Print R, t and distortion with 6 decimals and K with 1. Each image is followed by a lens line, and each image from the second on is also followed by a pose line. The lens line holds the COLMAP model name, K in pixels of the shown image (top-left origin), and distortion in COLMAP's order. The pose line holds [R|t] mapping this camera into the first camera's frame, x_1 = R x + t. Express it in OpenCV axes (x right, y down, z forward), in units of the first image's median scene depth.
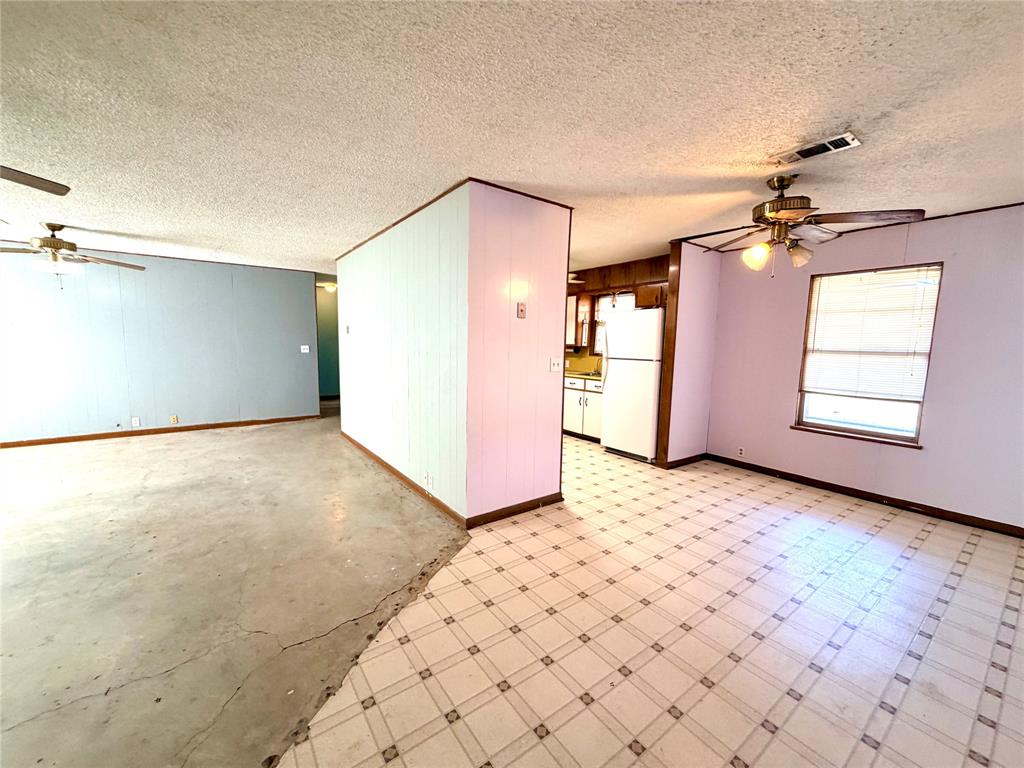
lens RADIAL K [[409.1, 0, 510.3], [0, 409.1, 386.1], [0, 0, 1]] dist [0.002604, -0.000279]
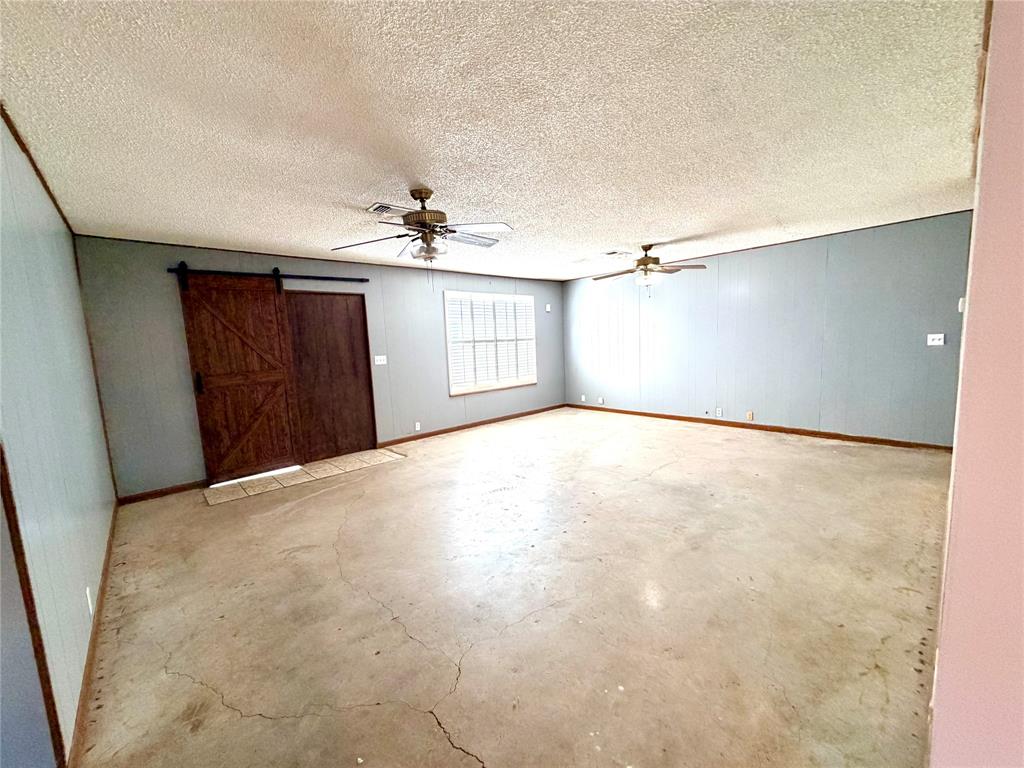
lens RADIAL K [[409.1, 0, 511.3], [0, 409.1, 385.8], [0, 0, 1]] dist [0.002604, -0.000279]
pose [[0.106002, 0.091868, -0.990113, 0.110223], [-0.066903, 0.994126, 0.085078, -0.050401], [0.992113, 0.057223, 0.111525, 0.481871]]
